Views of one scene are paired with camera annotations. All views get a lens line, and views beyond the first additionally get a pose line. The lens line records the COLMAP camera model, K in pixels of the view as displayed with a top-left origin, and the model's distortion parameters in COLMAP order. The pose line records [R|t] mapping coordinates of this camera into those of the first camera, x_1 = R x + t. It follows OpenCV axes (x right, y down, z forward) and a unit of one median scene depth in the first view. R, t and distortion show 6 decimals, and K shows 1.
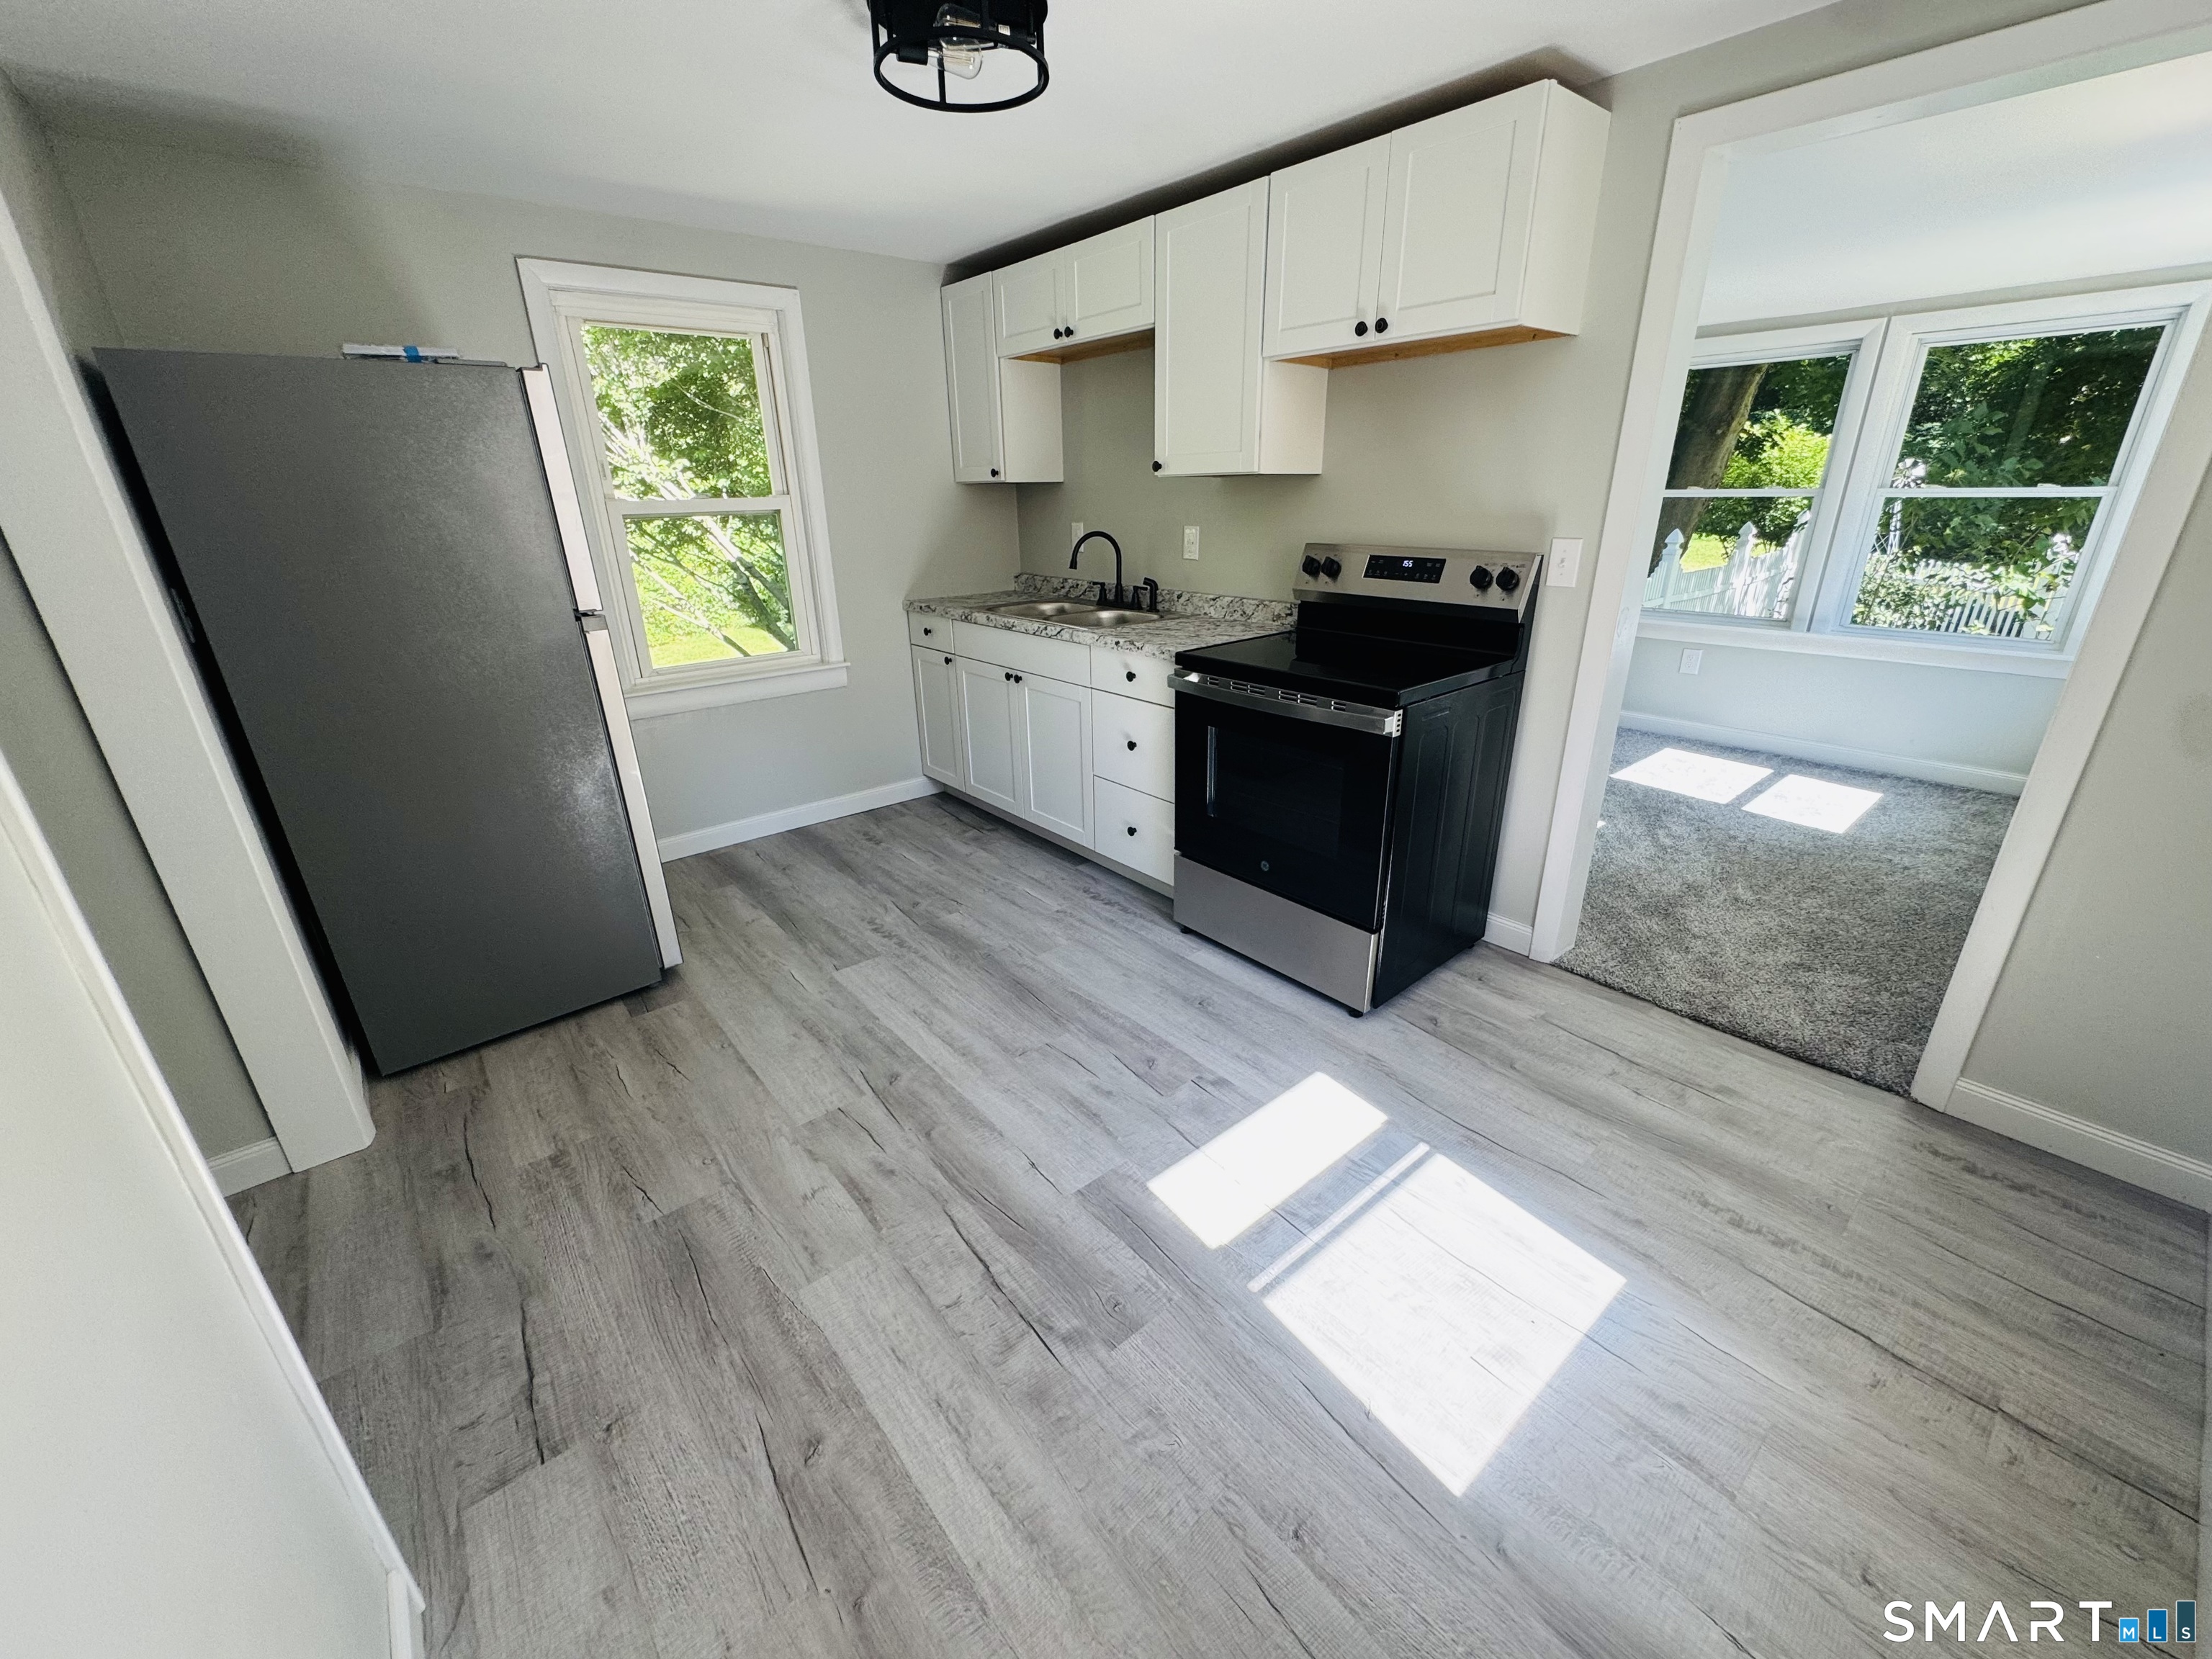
lens RADIAL K [[883.8, 0, 1104.9], [0, 883.8, 832.8], [0, 0, 1]] dist [-0.002433, -0.000131]
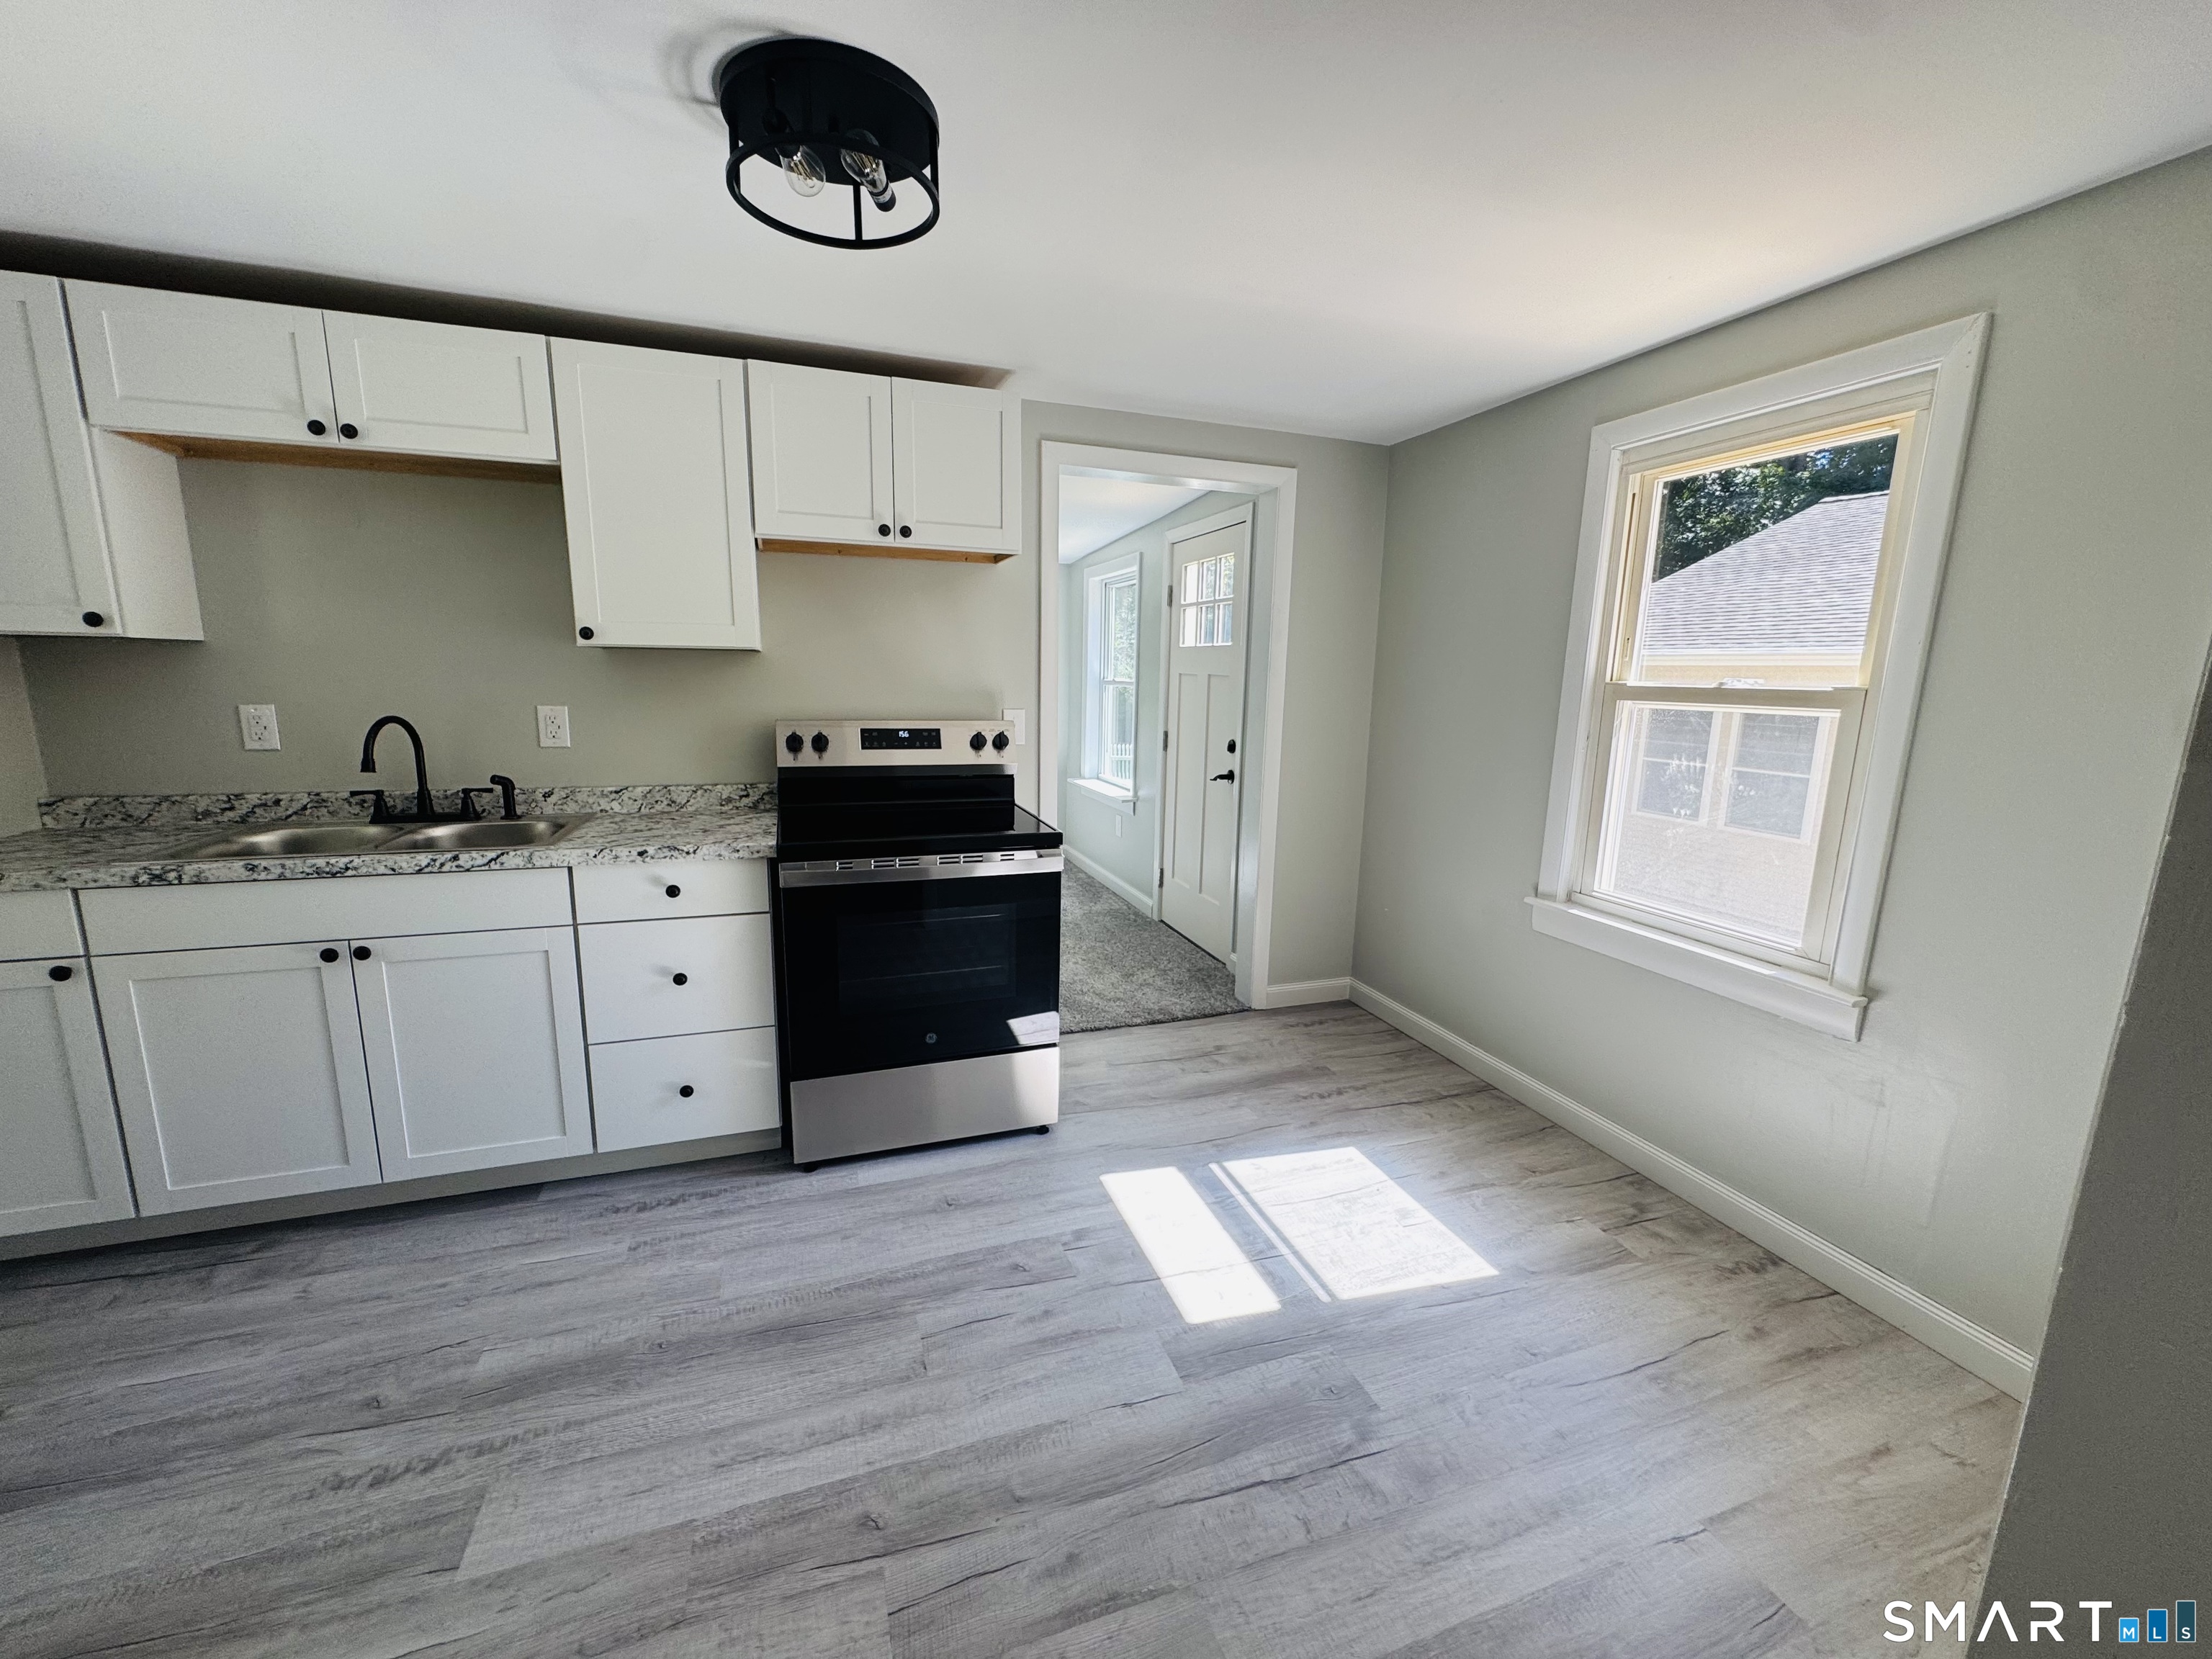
lens RADIAL K [[883.8, 0, 1105.3], [0, 883.8, 831.6], [0, 0, 1]] dist [-0.002433, -0.000131]
pose [[0.348034, -0.144896, 0.926217, -0.643338], [0.318642, 0.947447, 0.028485, -0.149636], [-0.881669, 0.285217, 0.375914, 0.423919]]
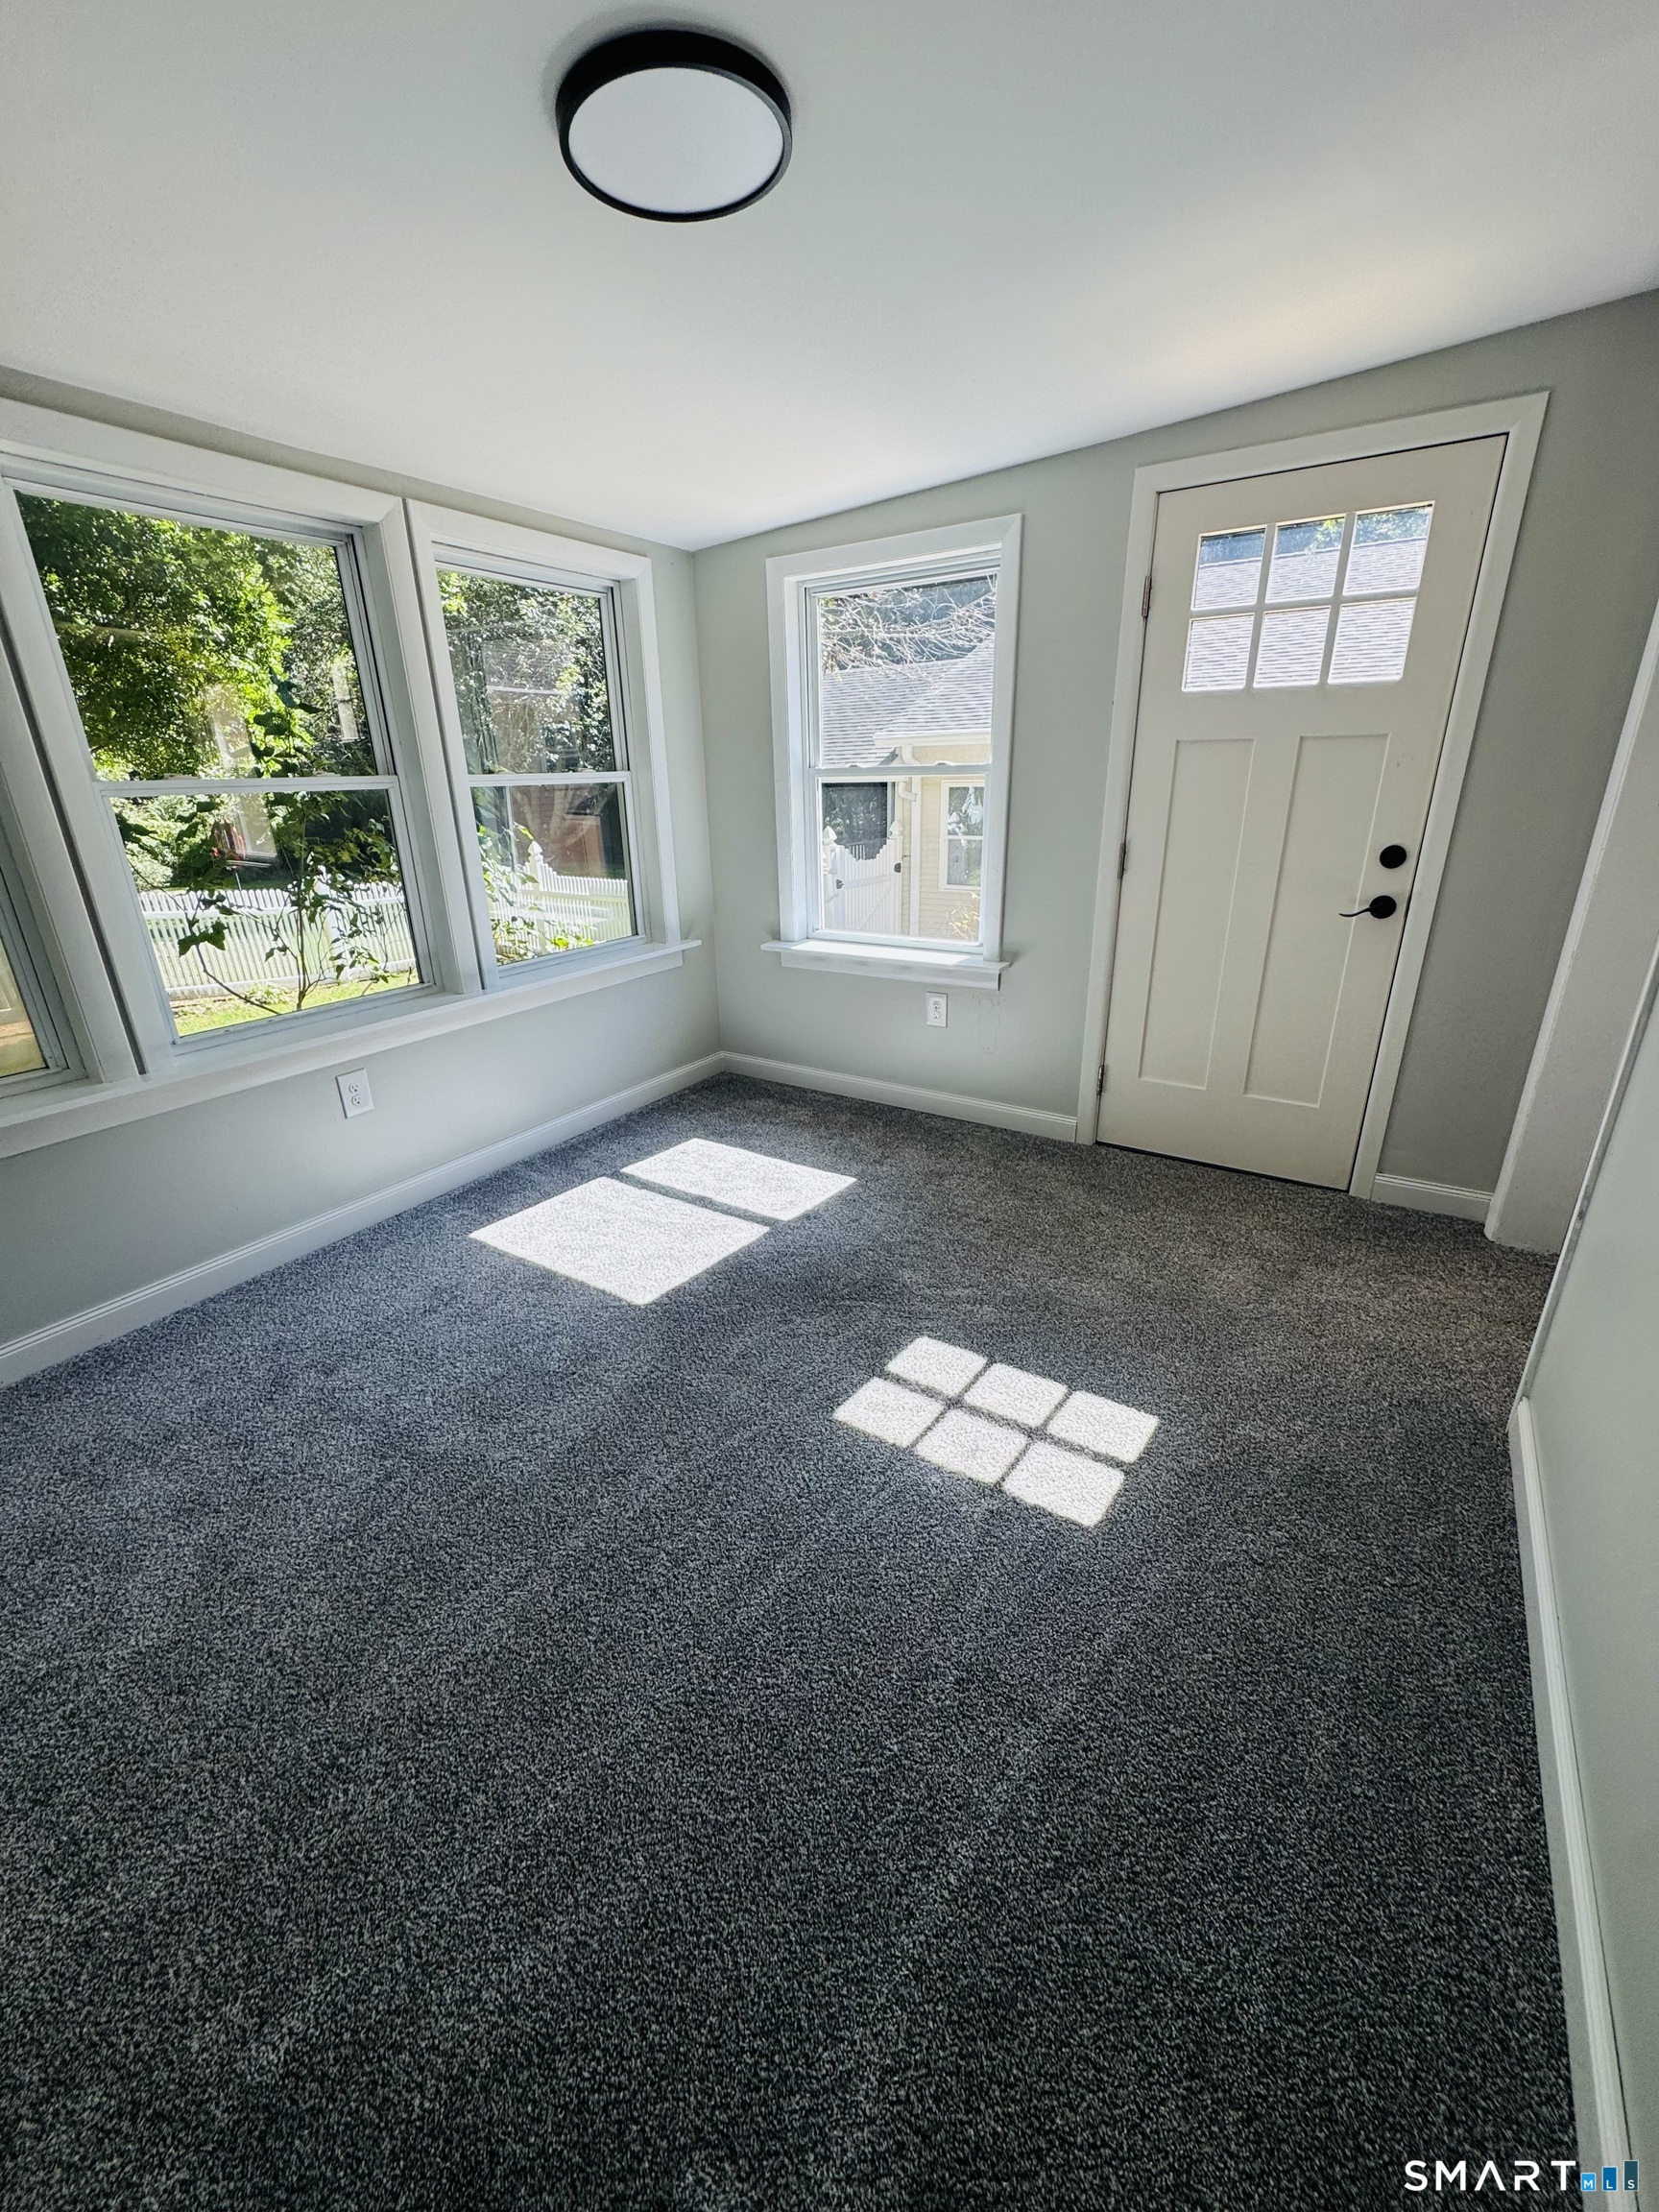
lens RADIAL K [[883.8, 0, 825.5], [0, 883.8, 1115.3], [0, 0, 1]] dist [-0.002433, -0.000131]
pose [[-0.288125, -0.329724, 0.899036, 0.173826], [0.375348, 0.824834, 0.422803, -0.597232], [-0.880964, 0.459272, -0.113895, 1.596529]]
